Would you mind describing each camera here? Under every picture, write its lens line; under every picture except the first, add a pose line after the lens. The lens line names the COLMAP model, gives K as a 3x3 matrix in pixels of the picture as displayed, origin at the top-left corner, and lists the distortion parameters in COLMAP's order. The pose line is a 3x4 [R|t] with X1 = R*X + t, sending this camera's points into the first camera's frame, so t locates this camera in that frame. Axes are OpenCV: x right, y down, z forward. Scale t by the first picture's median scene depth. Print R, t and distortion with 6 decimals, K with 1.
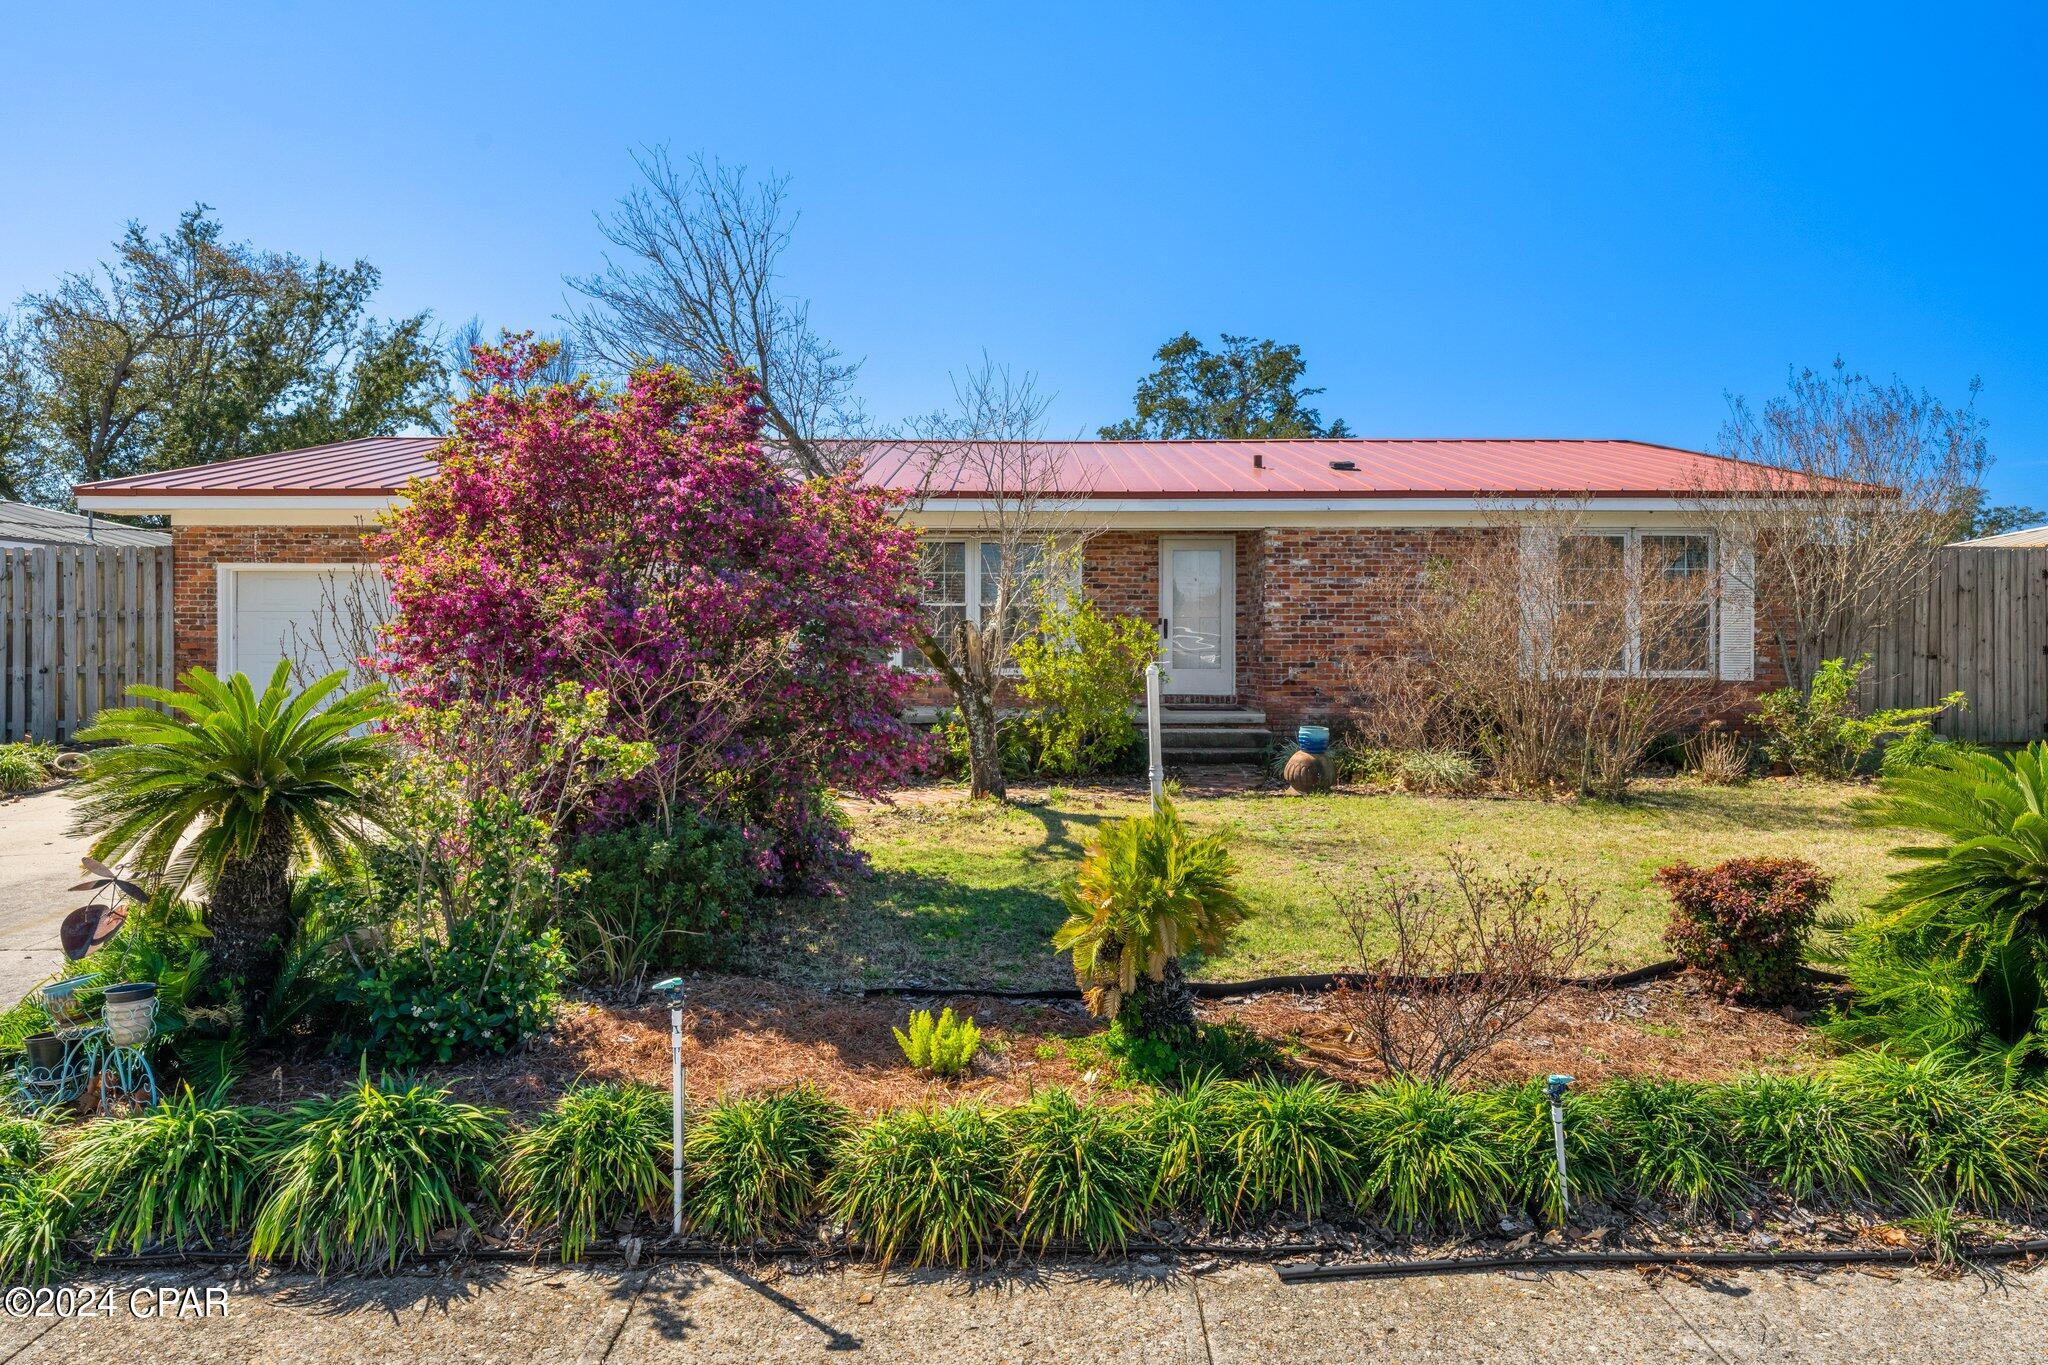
lens RADIAL K [[1234.8, 0, 1028.7], [0, 1234.8, 643.3], [0, 0, 1]] dist [-0.006692, -0.000099]
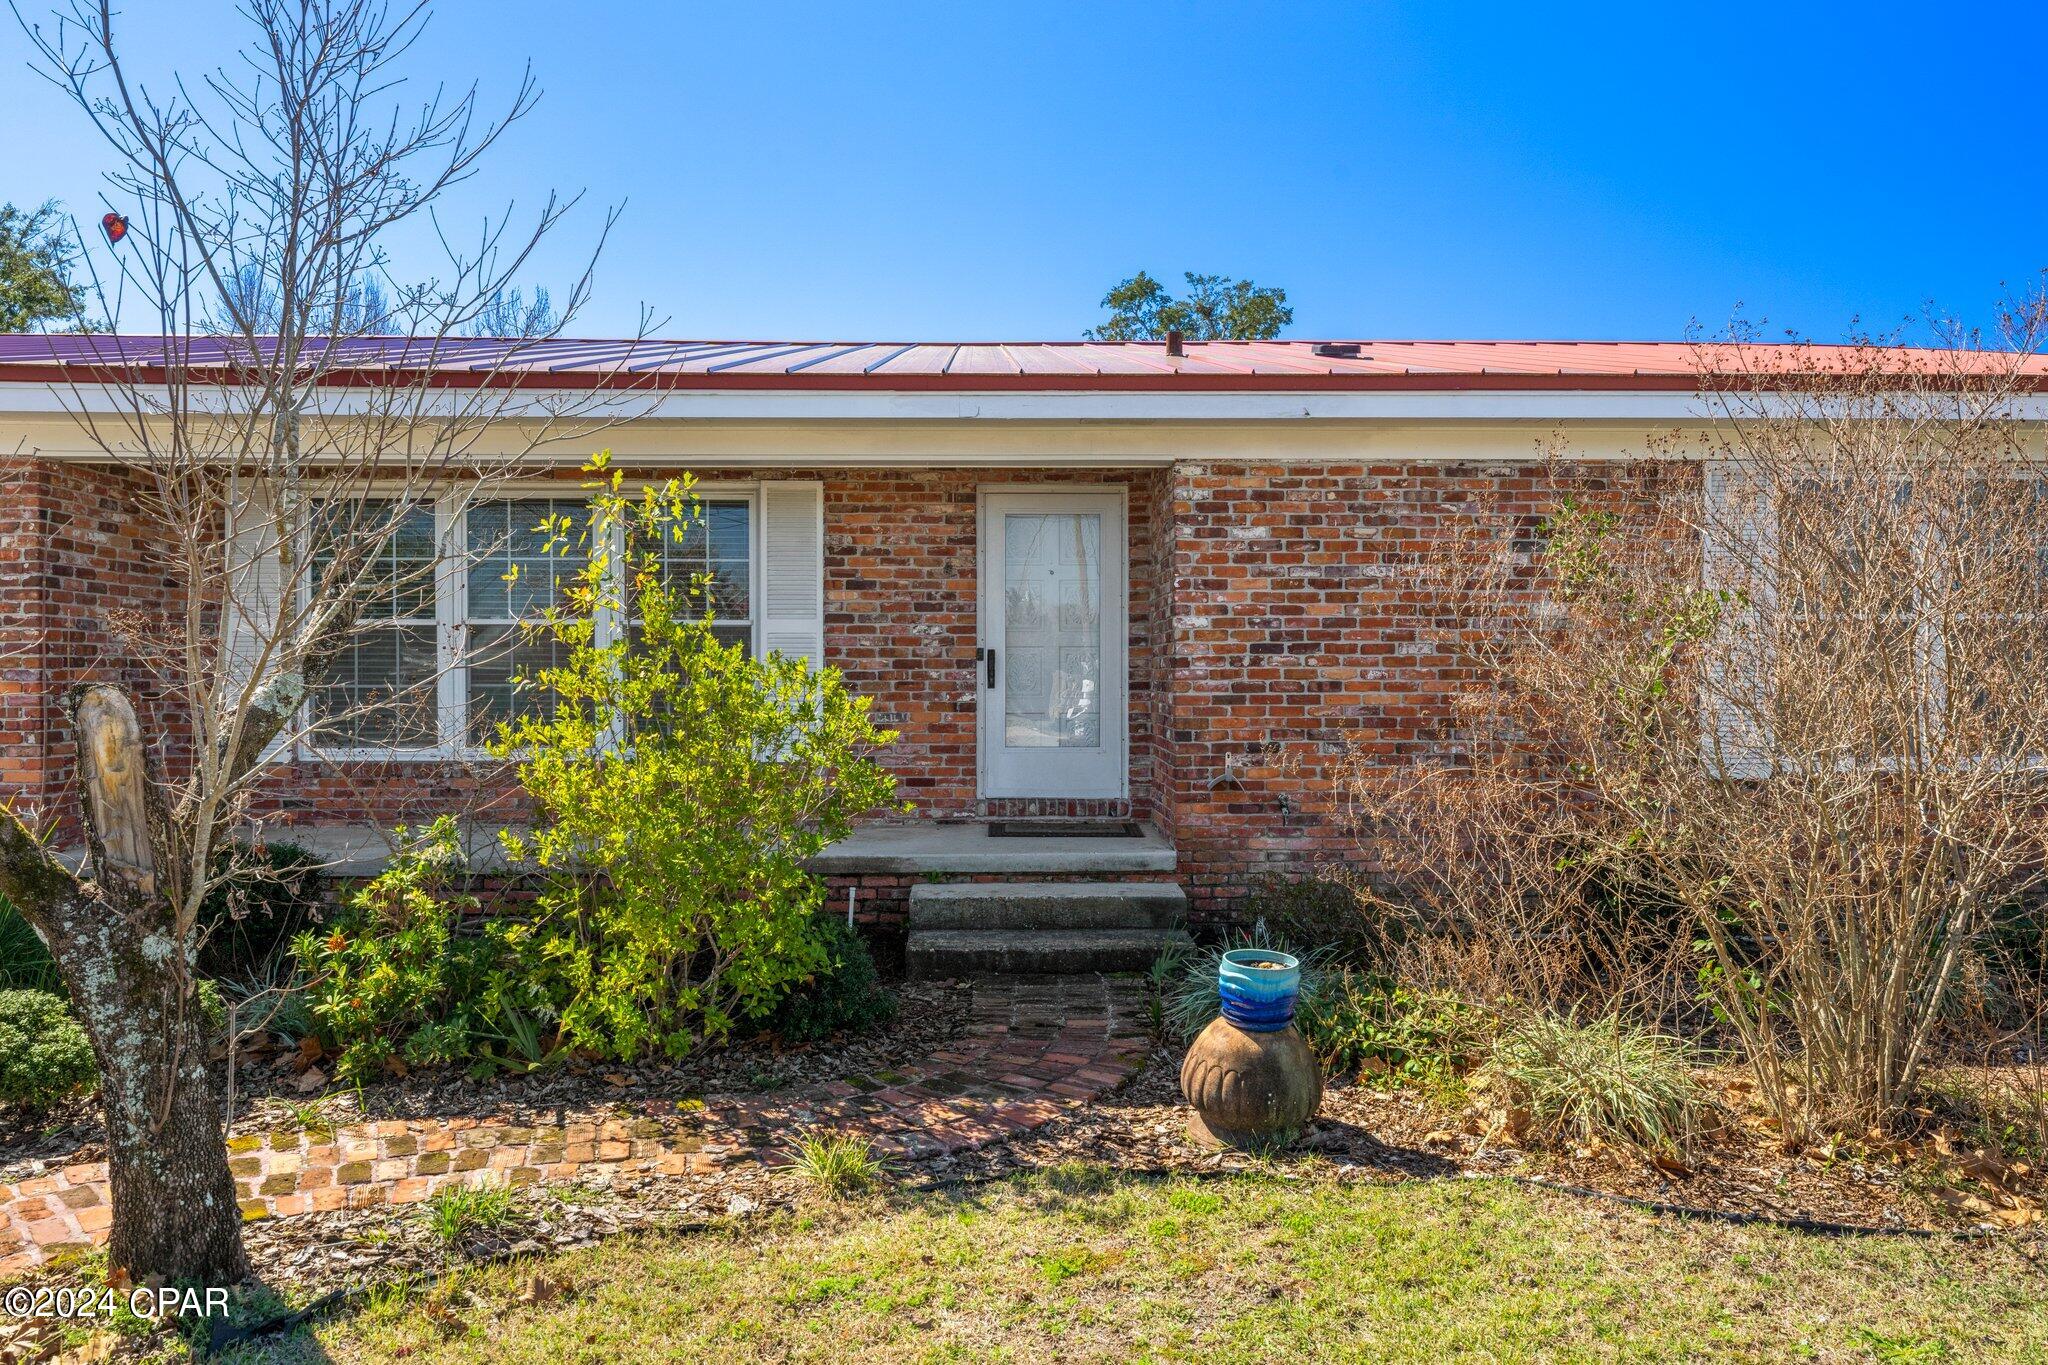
lens RADIAL K [[1385.9, 0, 1021.4], [0, 1385.9, 673.0], [0, 0, 1]] dist [0.003833, 0.000100]
pose [[0.999715, -0.002643, 0.023739, 0.118947], [0.002410, 0.999949, 0.009850, -0.017012], [-0.023764, -0.009790, 0.999670, 0.464747]]
